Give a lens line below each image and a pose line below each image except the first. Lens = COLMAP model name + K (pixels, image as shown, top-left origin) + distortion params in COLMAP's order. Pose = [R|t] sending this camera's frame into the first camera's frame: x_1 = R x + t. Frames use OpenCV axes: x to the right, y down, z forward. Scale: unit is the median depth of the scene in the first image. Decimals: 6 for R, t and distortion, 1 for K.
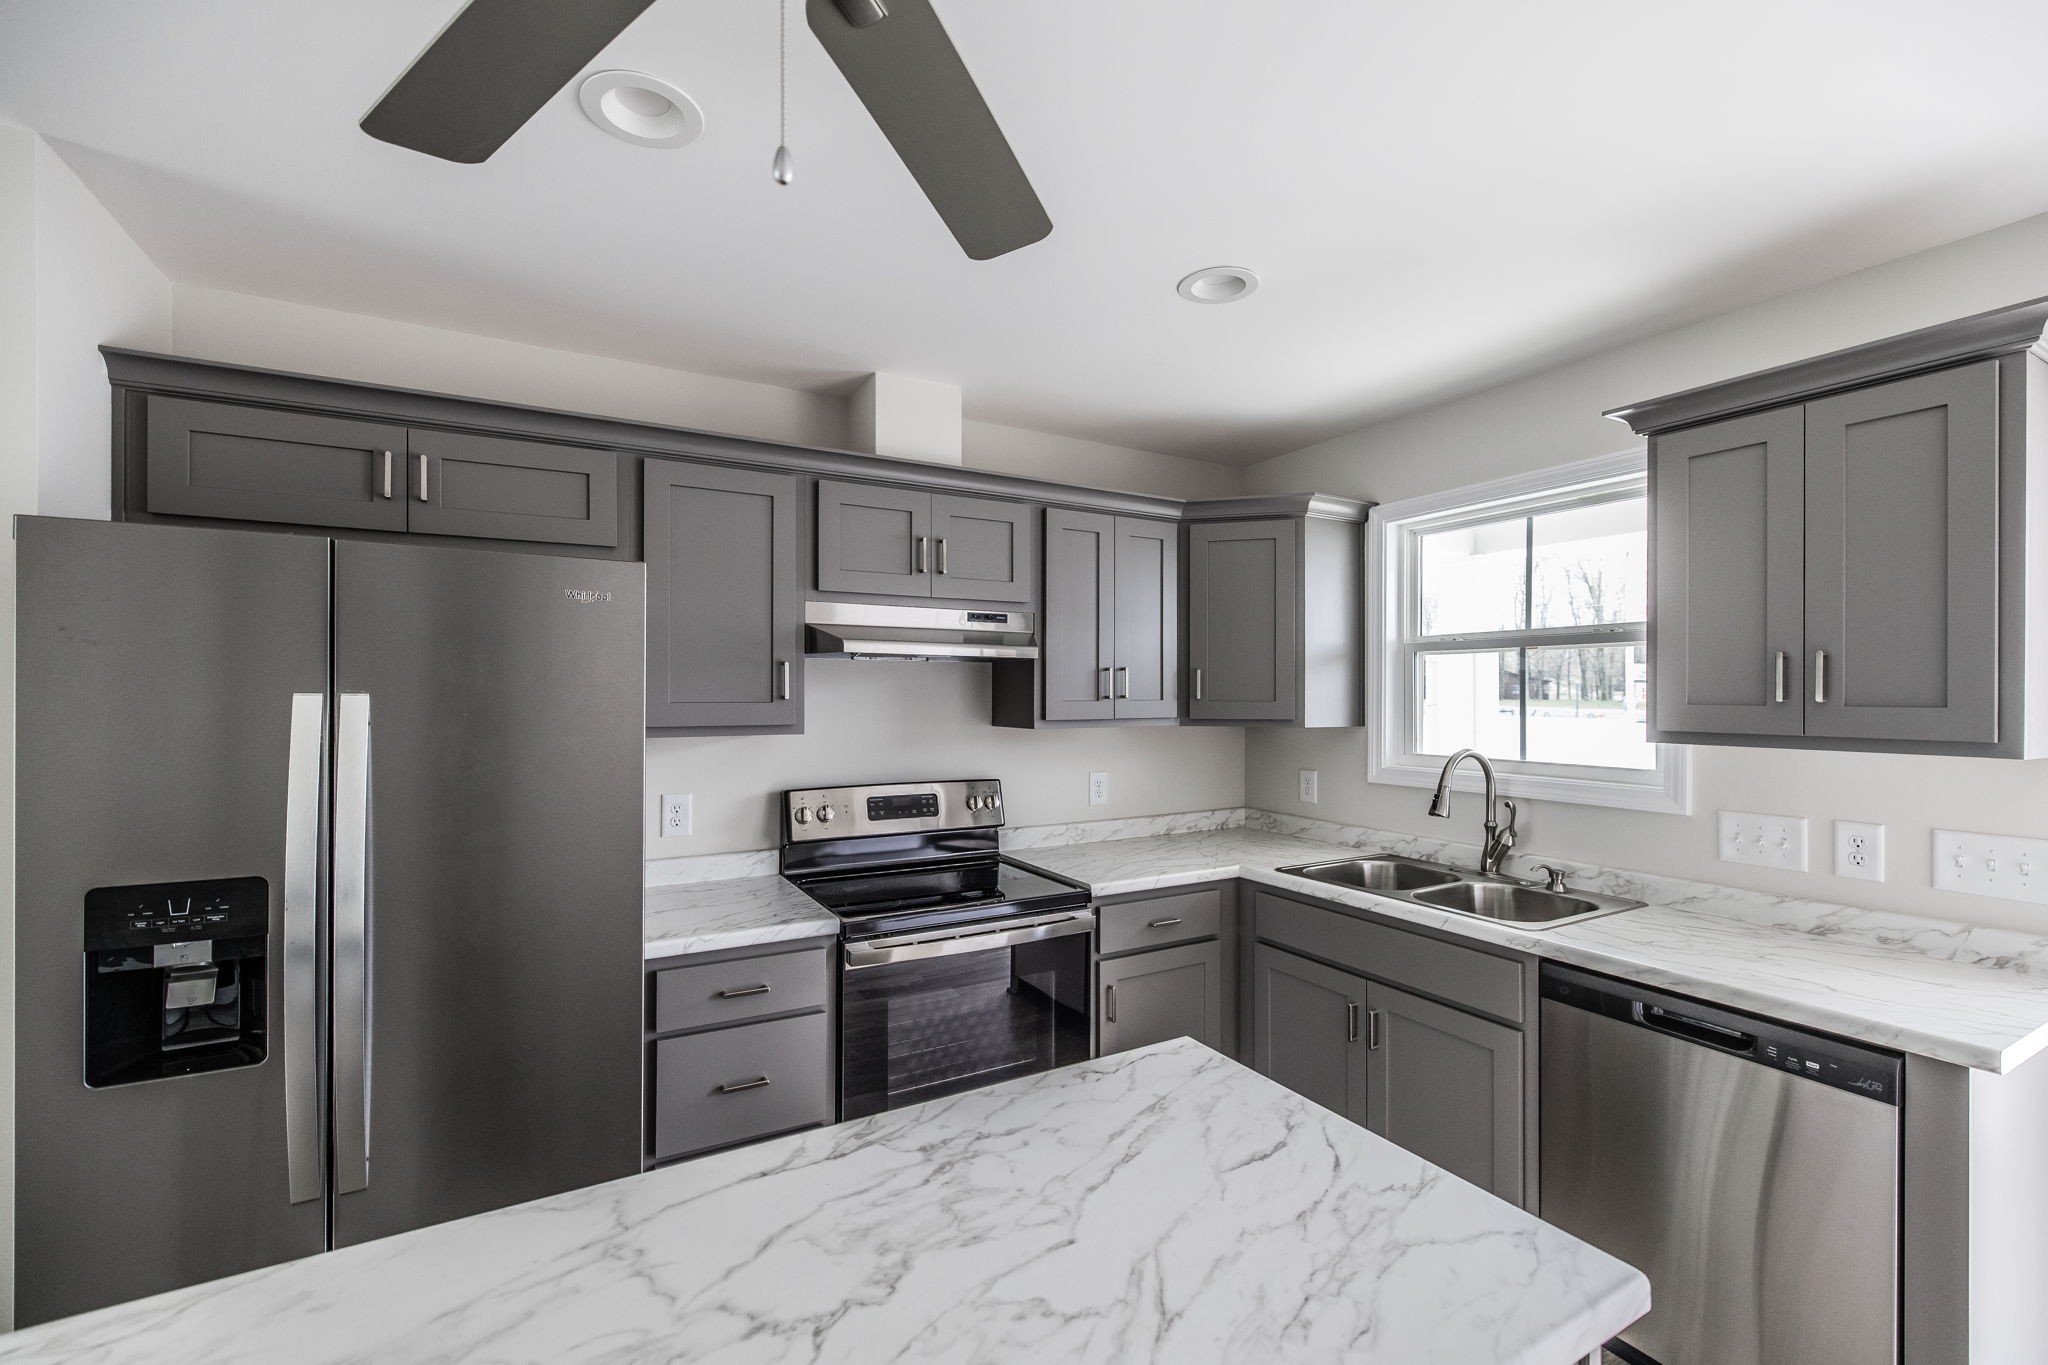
lens RADIAL K [[878.4, 0, 1021.5], [0, 878.4, 694.6], [0, 0, 1]] dist [0.002530, 0.000065]
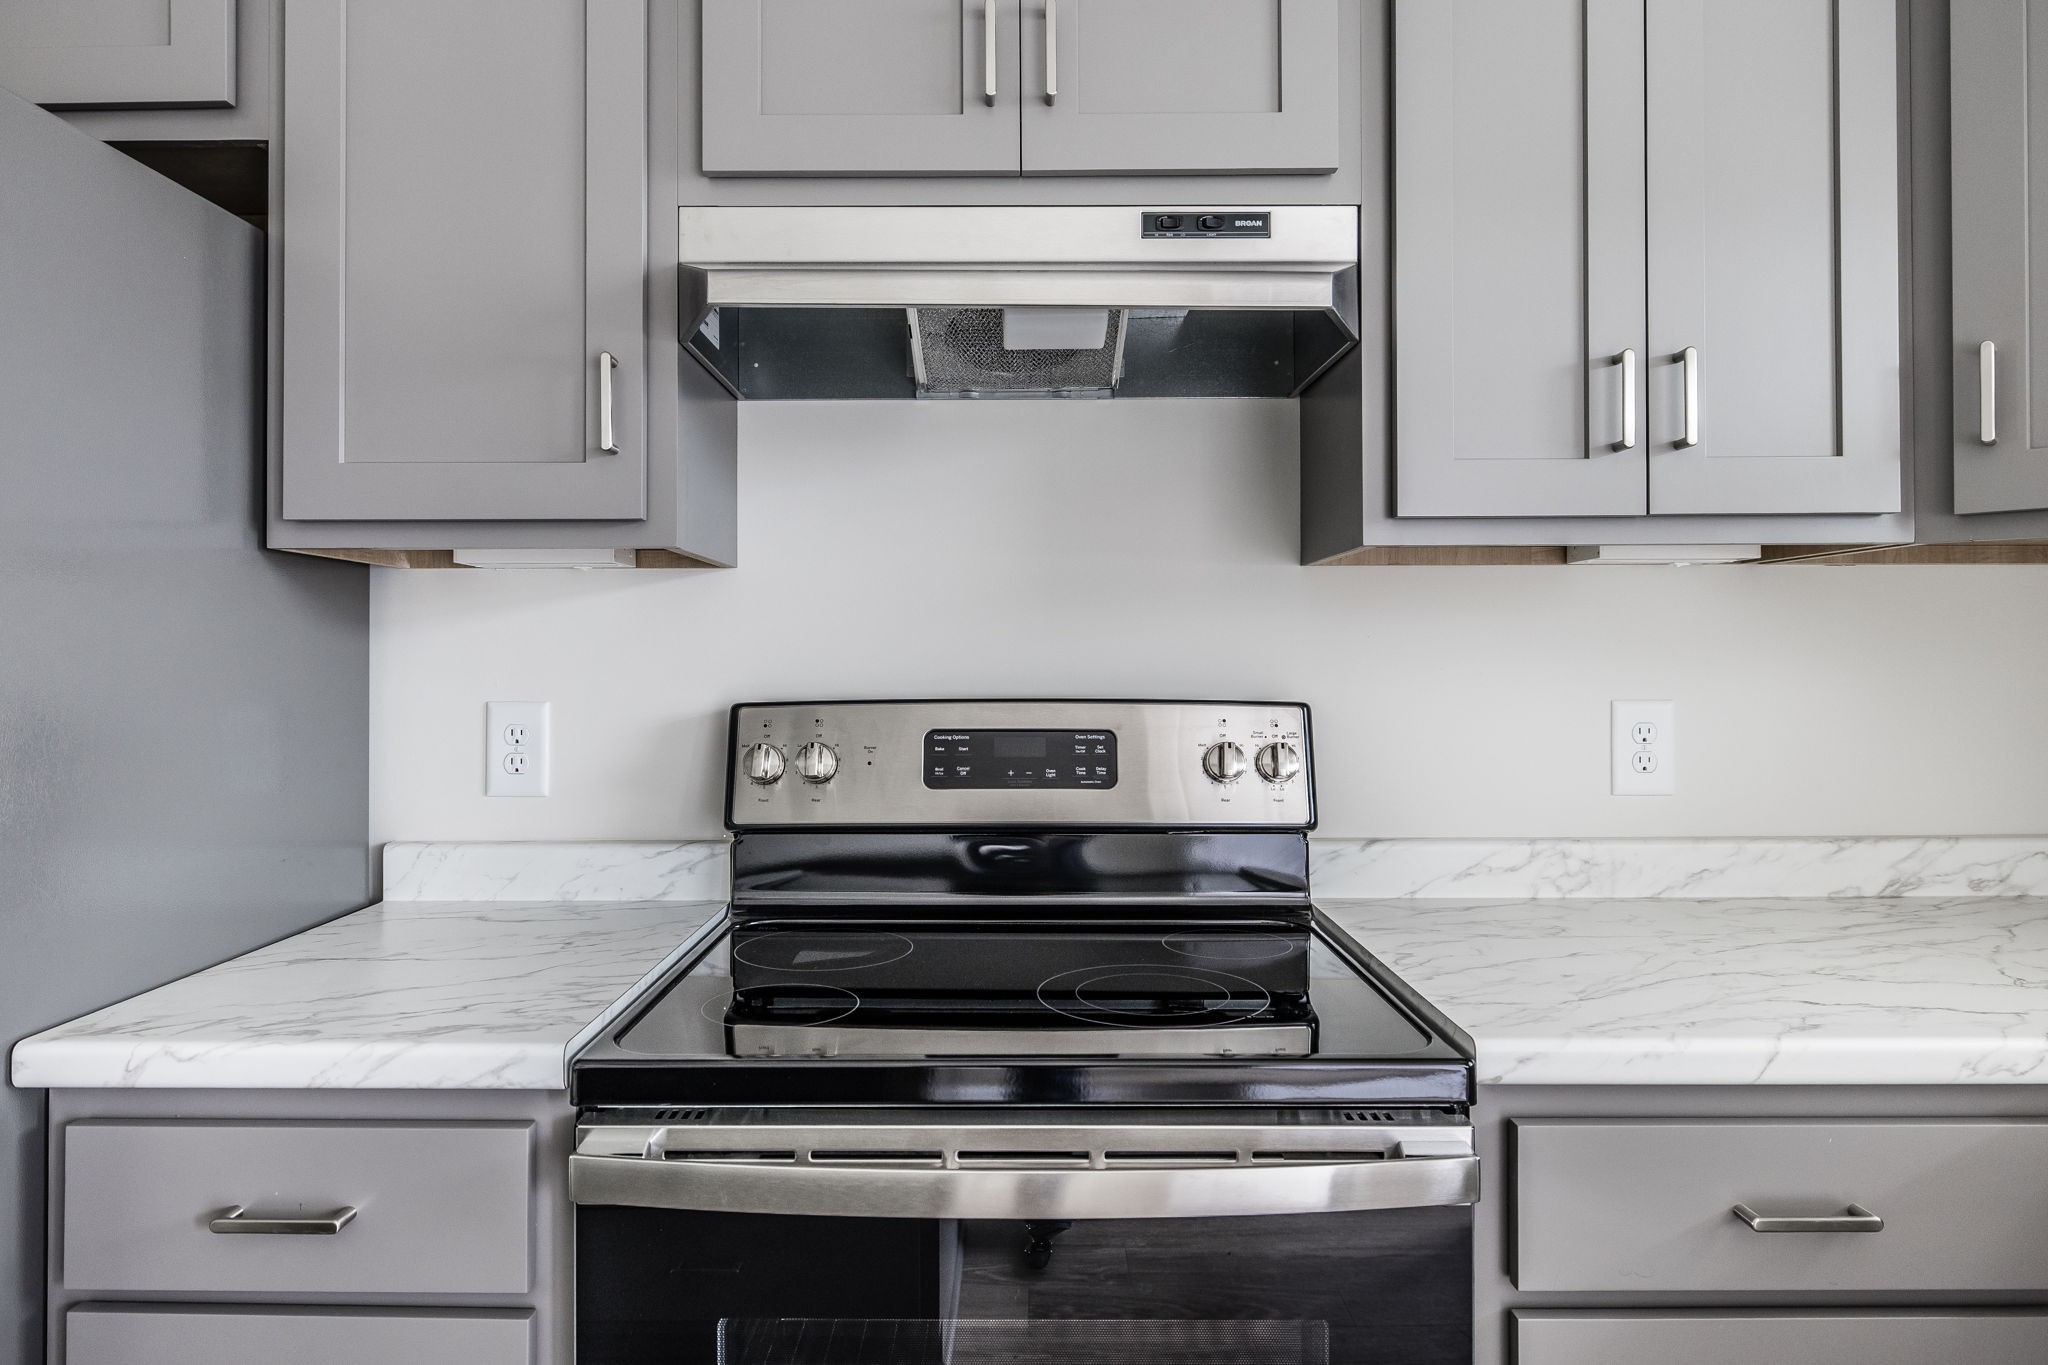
lens RADIAL K [[1224.8, 0, 1017.8], [0, 1224.8, 651.2], [0, 0, 1]] dist [-0.000925, 0.001019]
pose [[0.865960, -0.007270, -0.500060, 0.139161], [0.002538, 0.999945, -0.010143, 0.087038], [0.500106, 0.007515, 0.865931, 0.539144]]
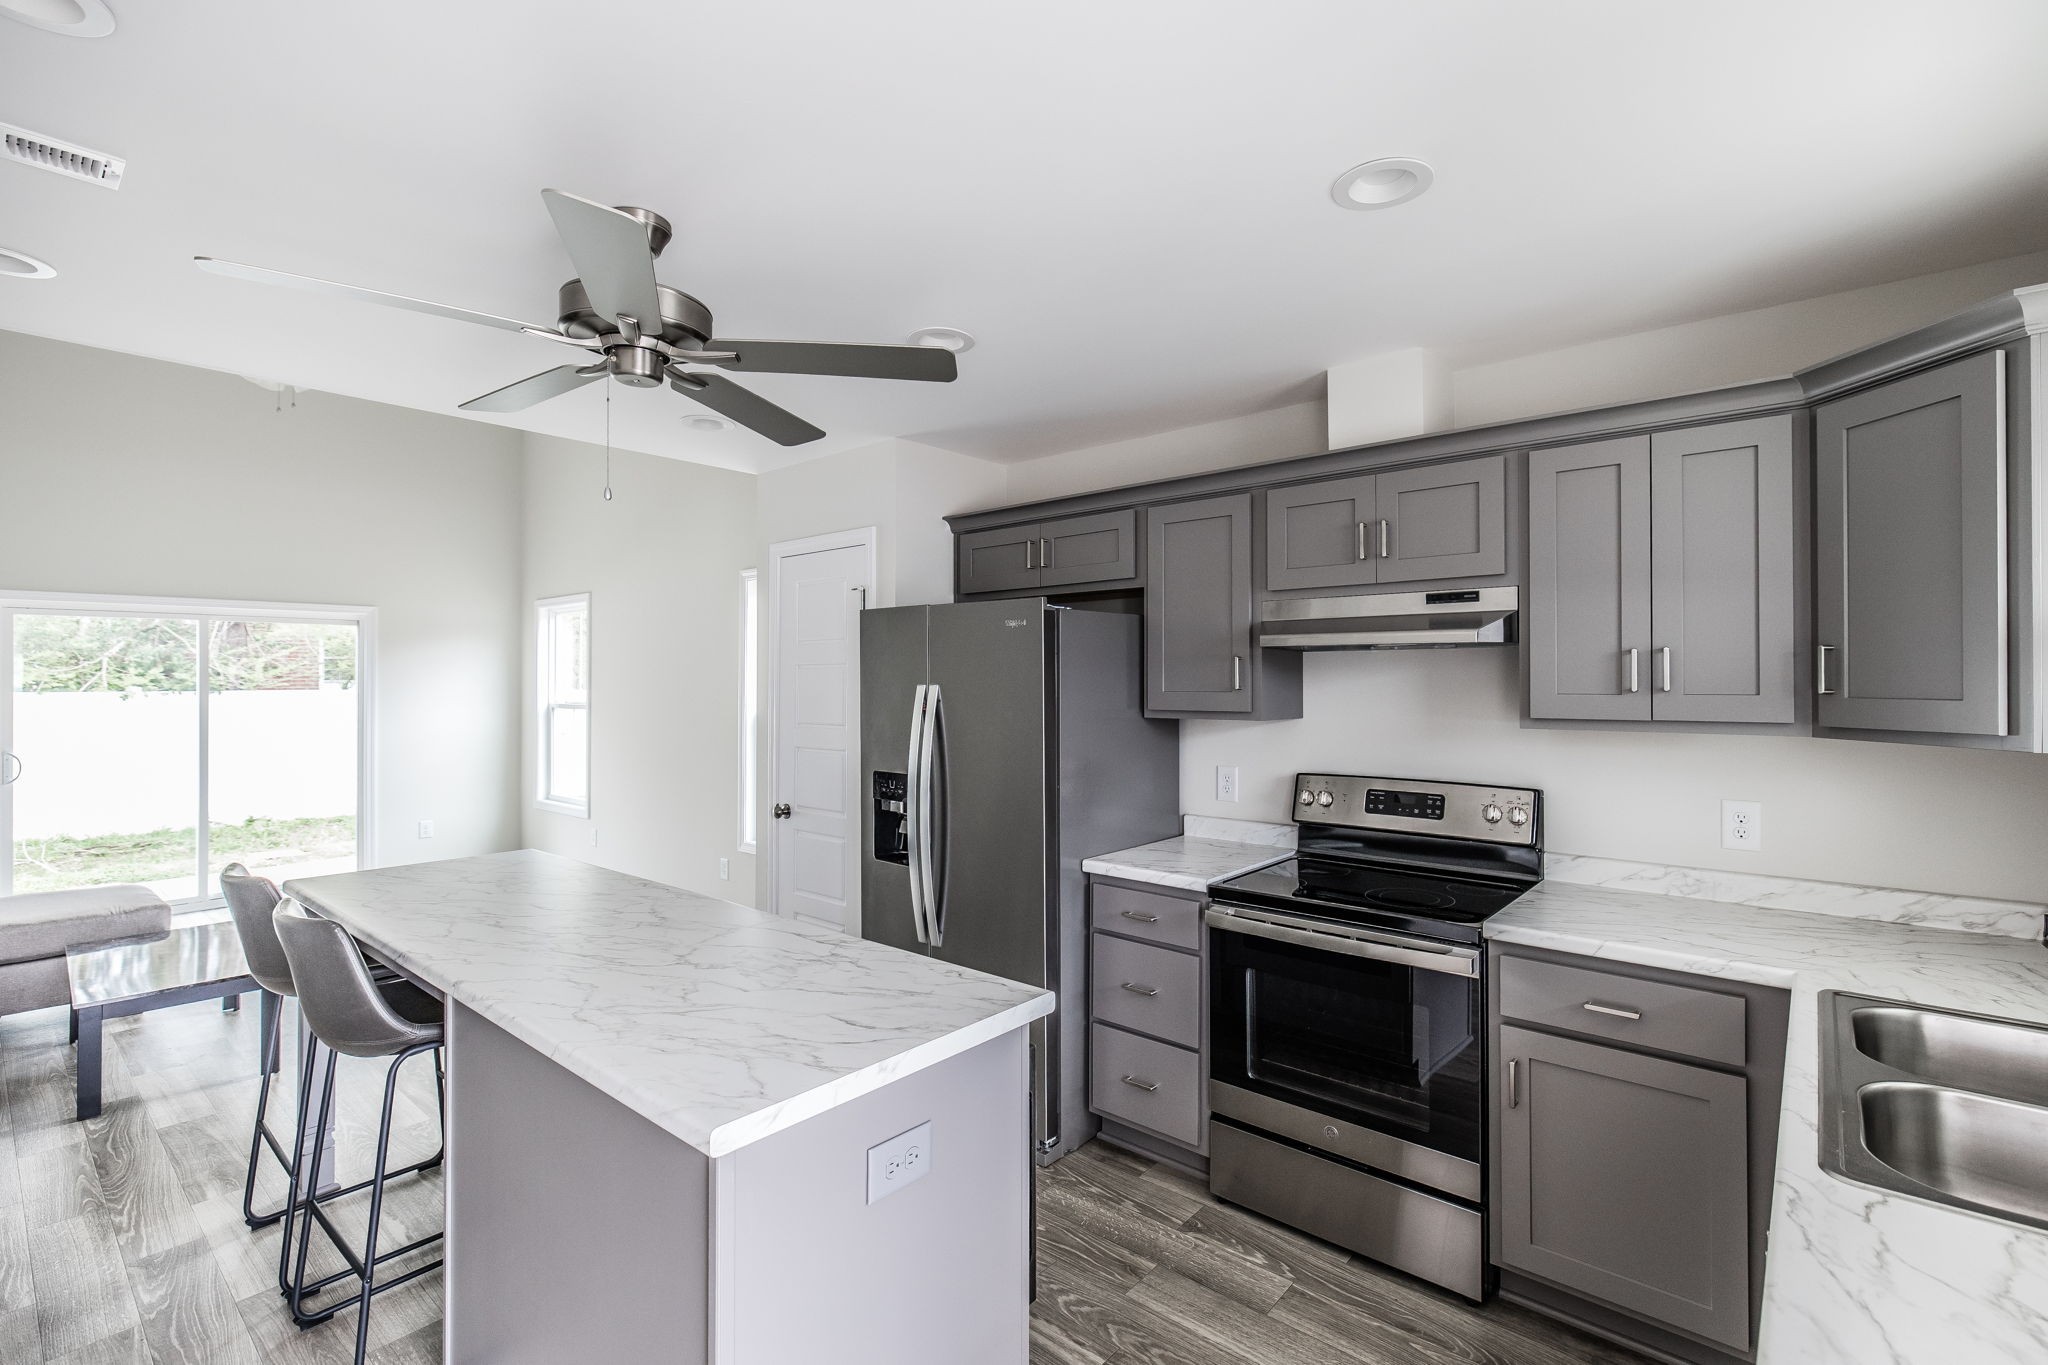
lens RADIAL K [[942.0, 0, 1071.6], [0, 942.0, 674.4], [0, 0, 1]] dist [0.002484, 0.000235]
pose [[0.343722, -0.007027, -0.939045, 0.707980], [0.000356, 0.999973, -0.007353, -0.004446], [0.939071, 0.002193, 0.343715, 0.322950]]
